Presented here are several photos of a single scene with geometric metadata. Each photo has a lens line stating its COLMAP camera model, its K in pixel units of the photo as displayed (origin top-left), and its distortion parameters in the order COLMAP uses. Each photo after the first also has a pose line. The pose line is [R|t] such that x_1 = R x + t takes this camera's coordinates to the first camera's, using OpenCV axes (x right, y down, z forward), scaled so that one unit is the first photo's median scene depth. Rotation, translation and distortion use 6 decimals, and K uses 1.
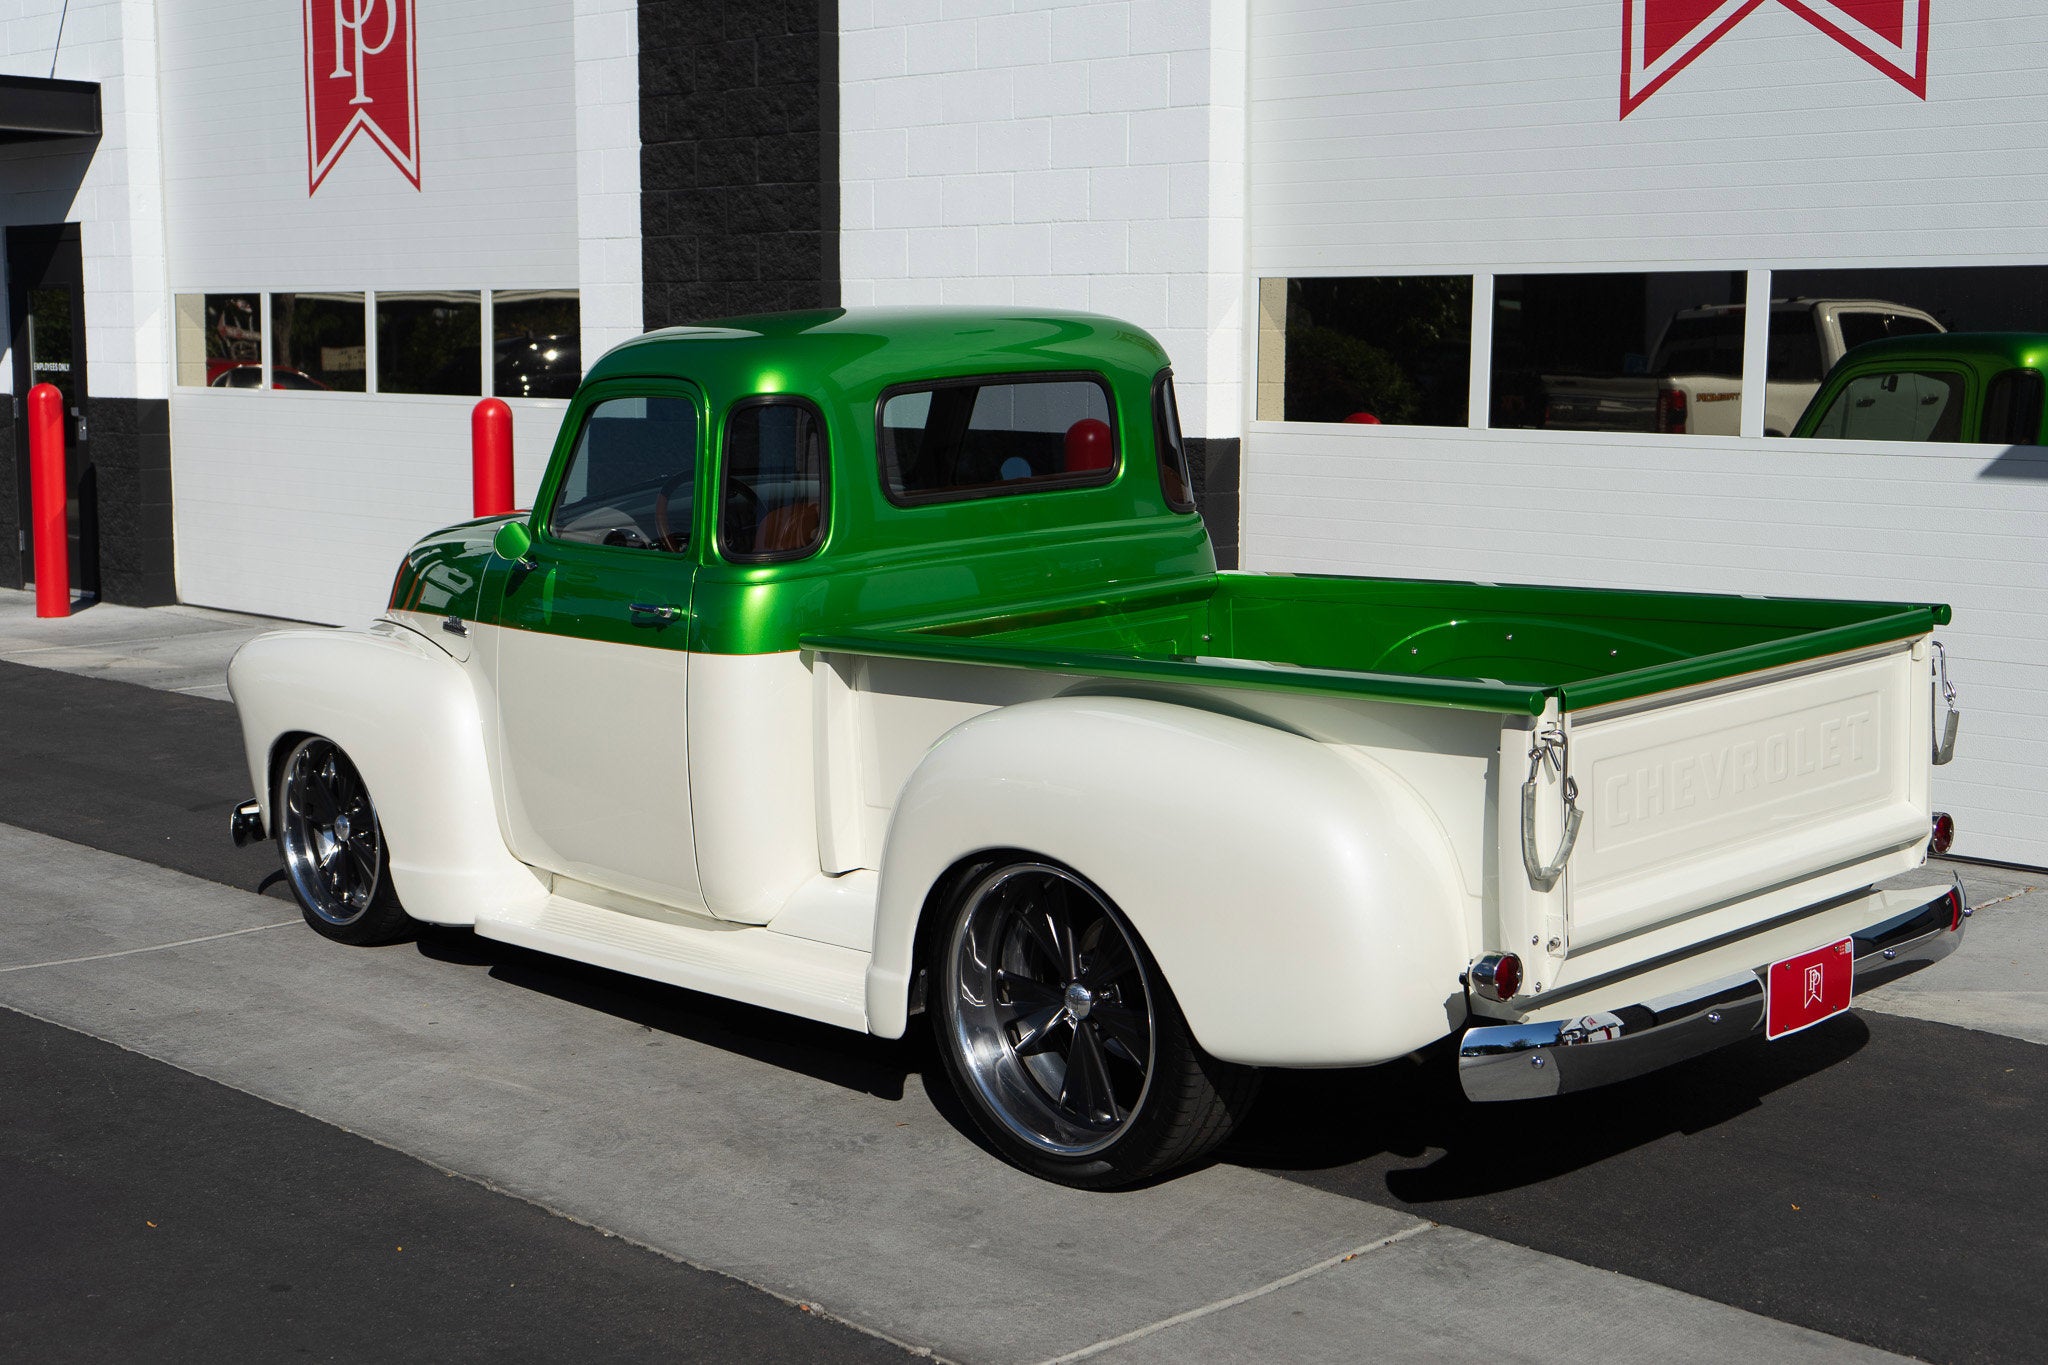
lens RADIAL K [[2734.1, 0, 1024.0], [0, 2734.1, 682.5], [0, 0, 1]] dist [0.018134, 0.015540]
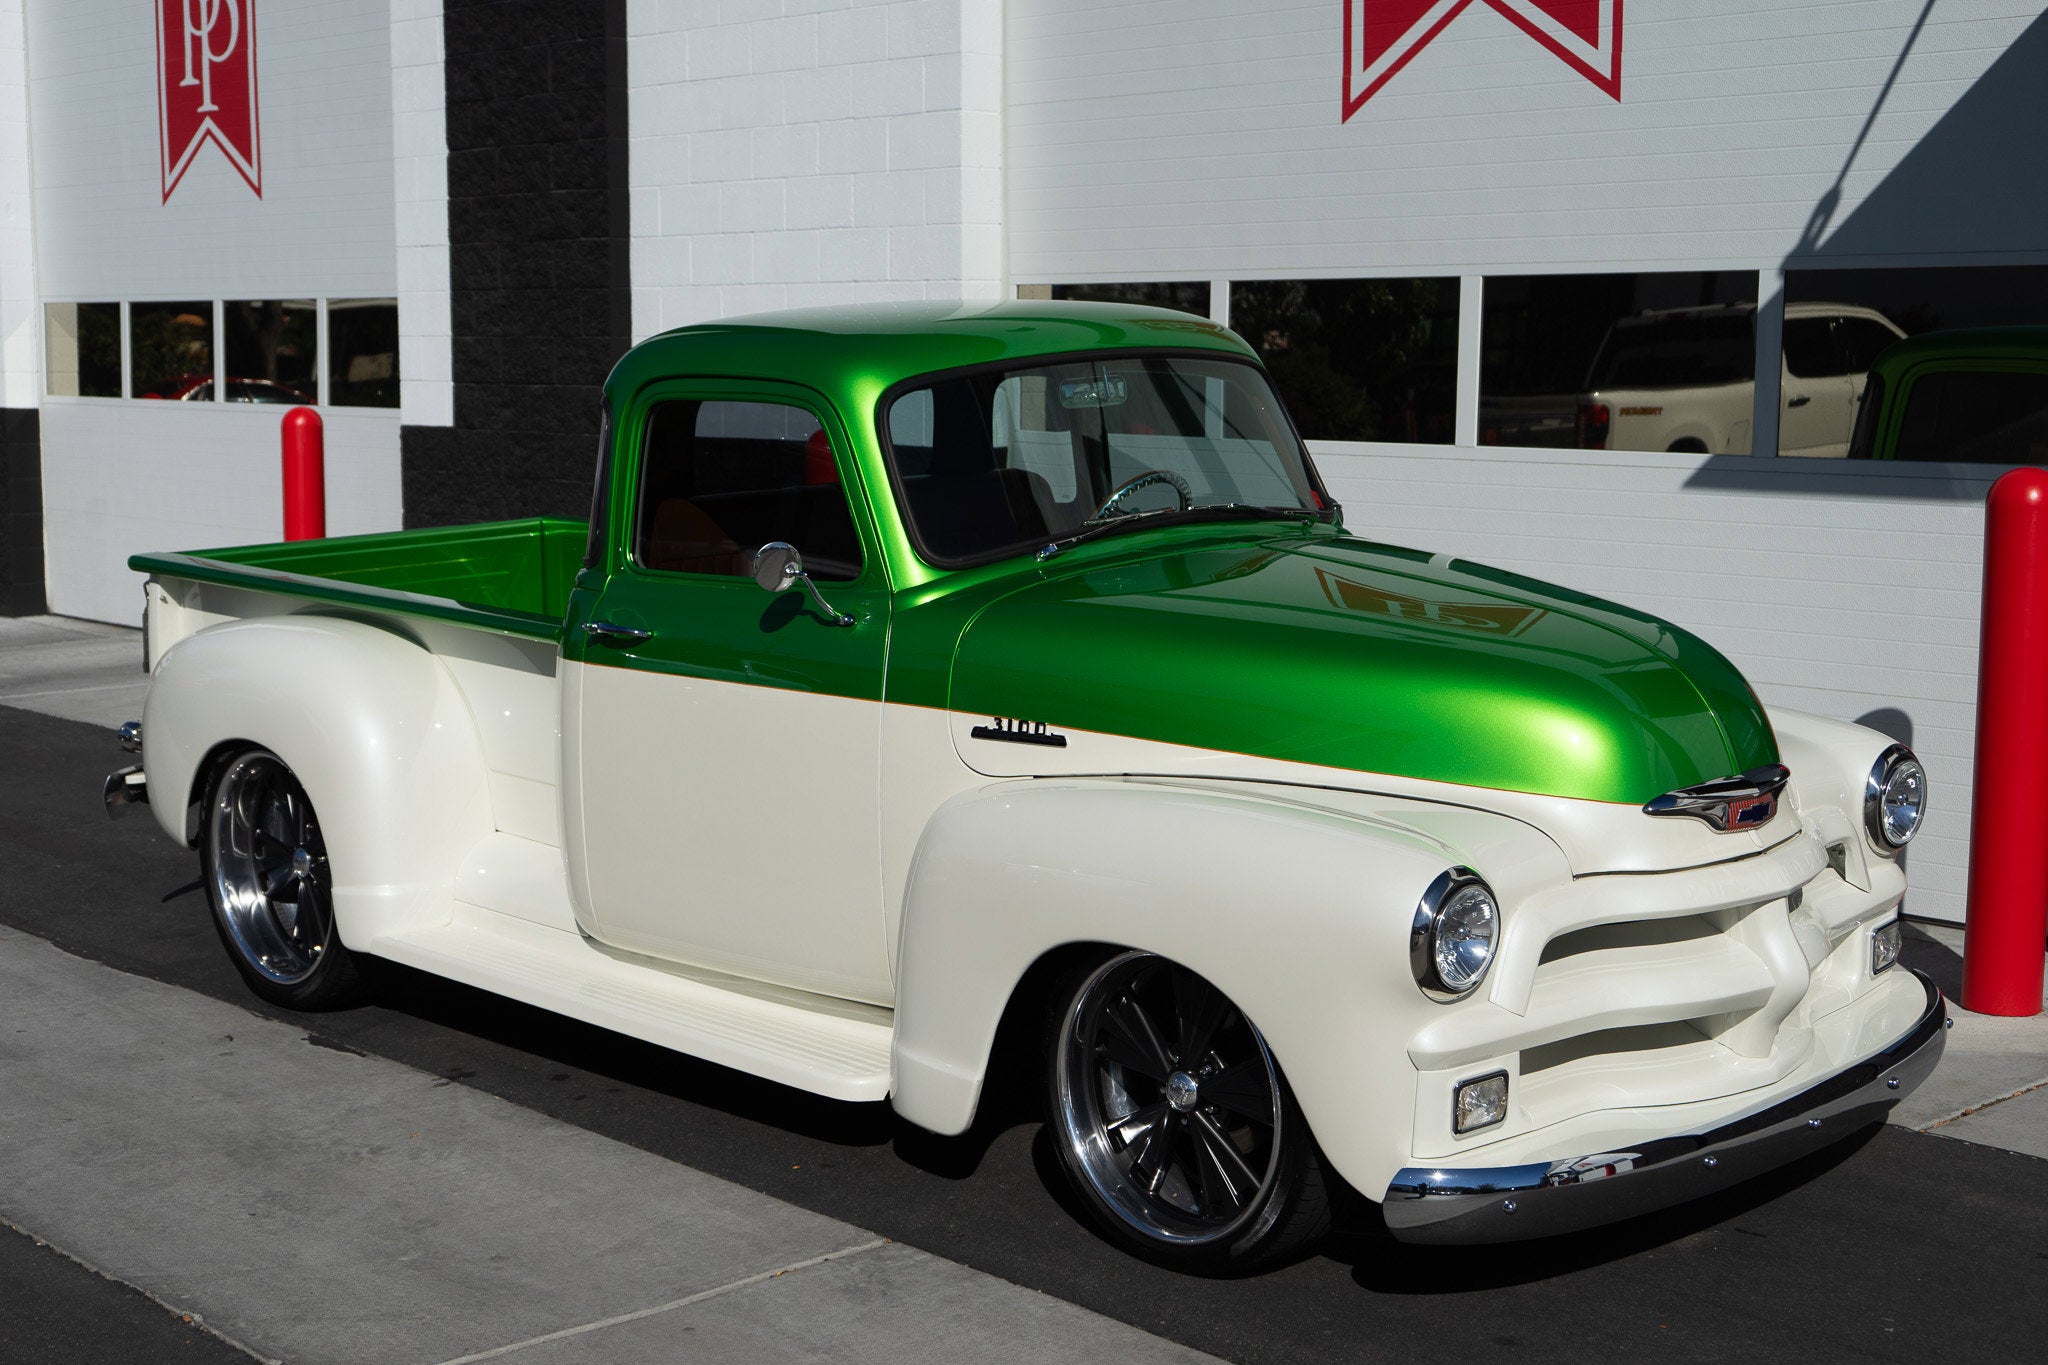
lens RADIAL K [[2766.8, 0, 1024.0], [0, 2766.8, 682.5], [0, 0, 1]] dist [0.023034, 0.019248]
pose [[0.999504, 0.005220, -0.031062, 0.107178], [-0.005459, 0.999956, -0.007602, 0.002490], [0.031021, 0.007768, 0.999489, 0.004428]]
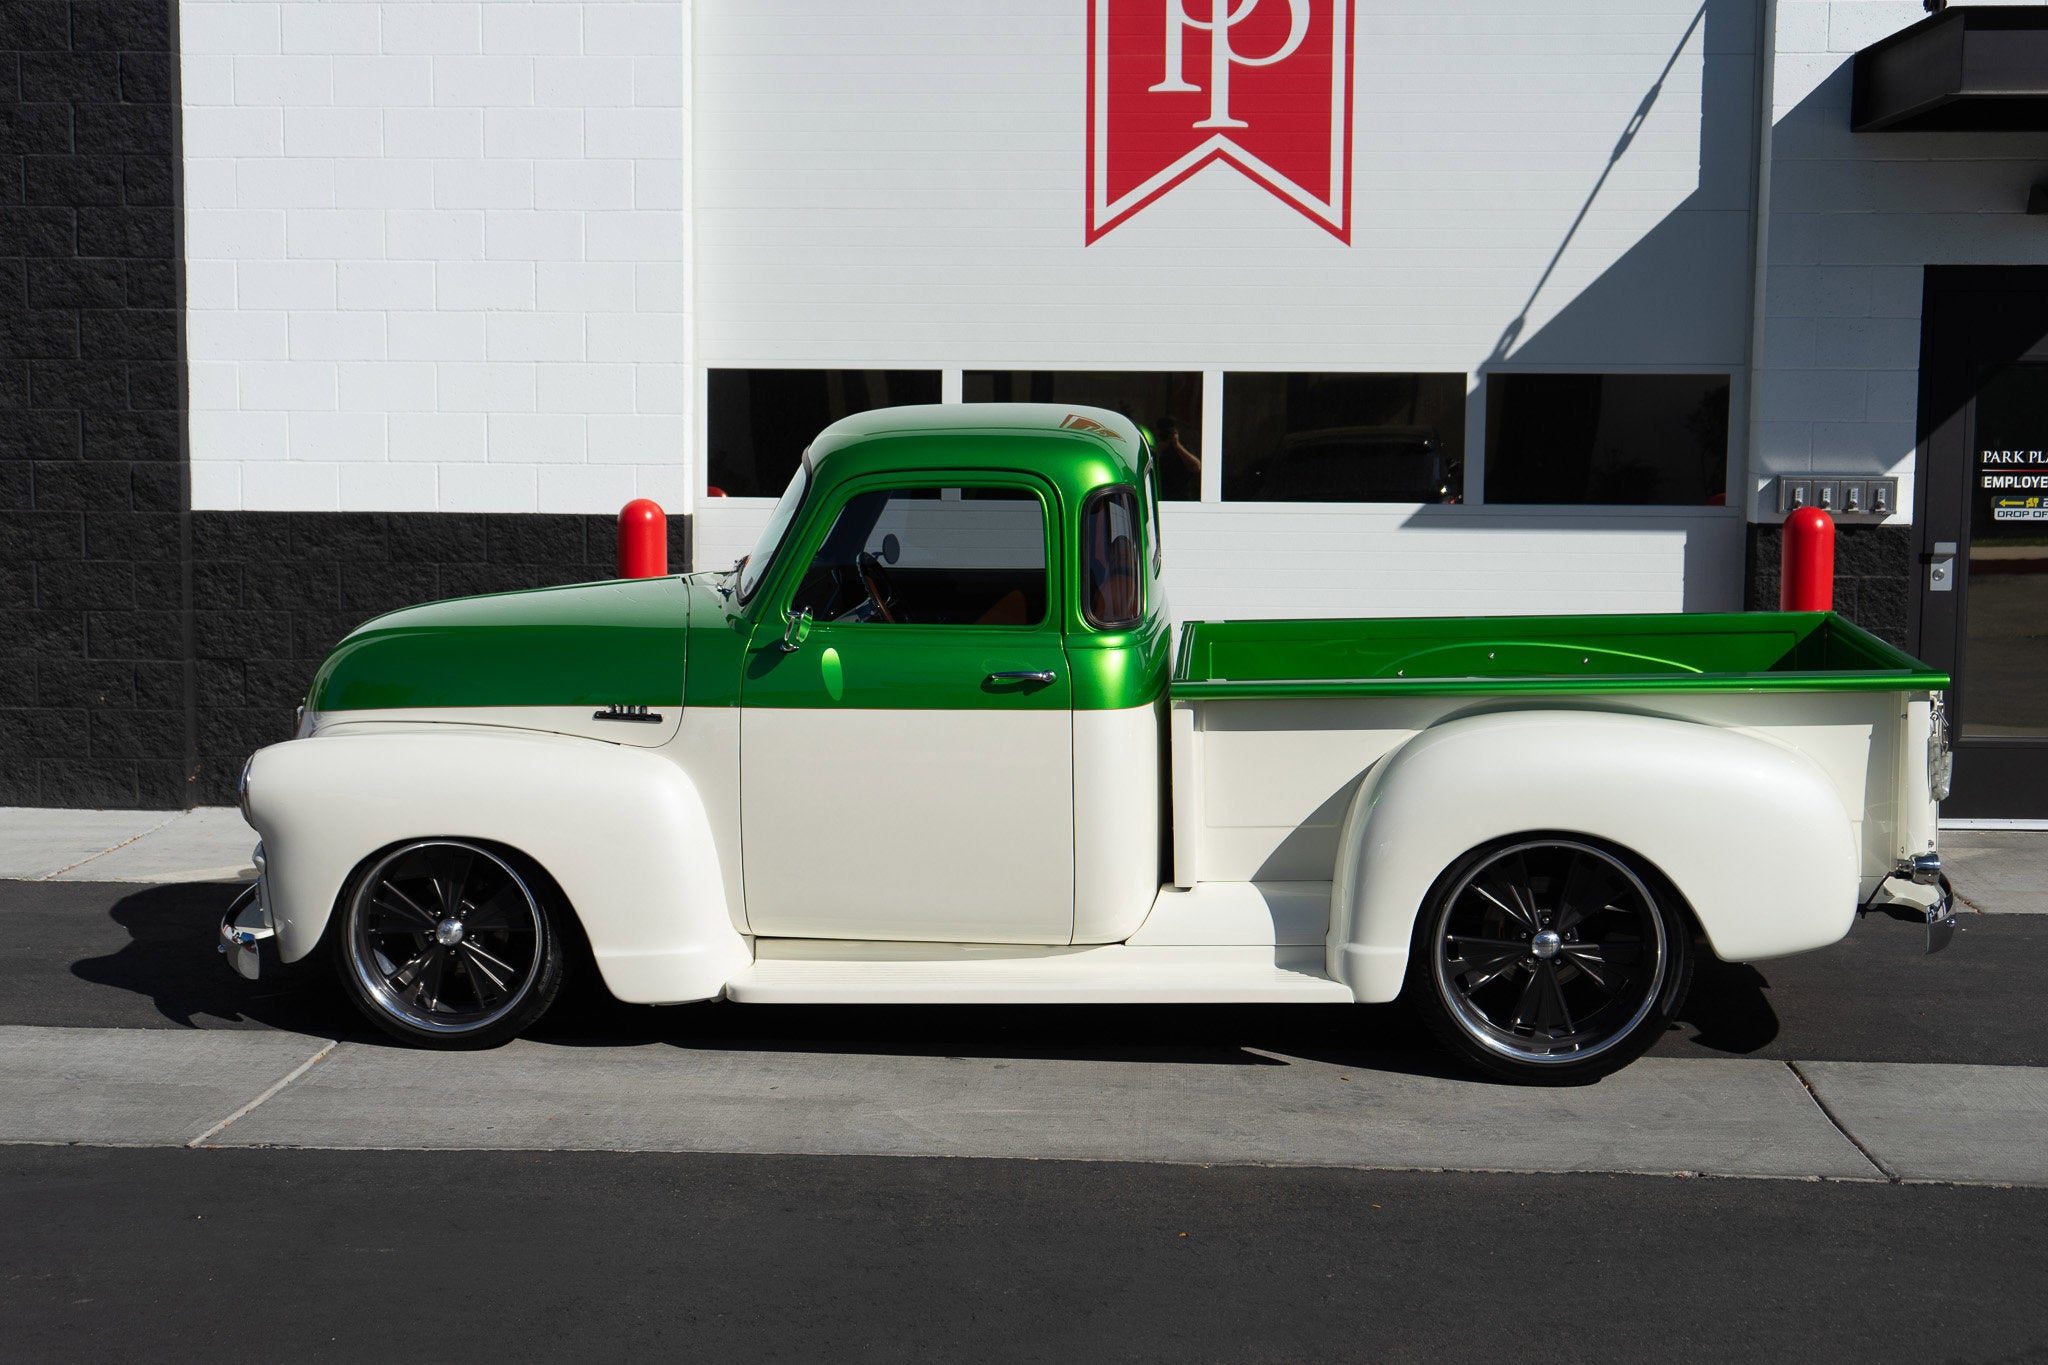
lens RADIAL K [[2734.1, 0, 1024.0], [0, 2734.1, 682.5], [0, 0, 1]] dist [0.018134, 0.015540]
pose [[0.749833, -0.066698, 0.658257, -0.491612], [0.079313, 0.996793, 0.010653, -0.020655], [-0.656856, 0.044220, 0.752718, 0.083137]]
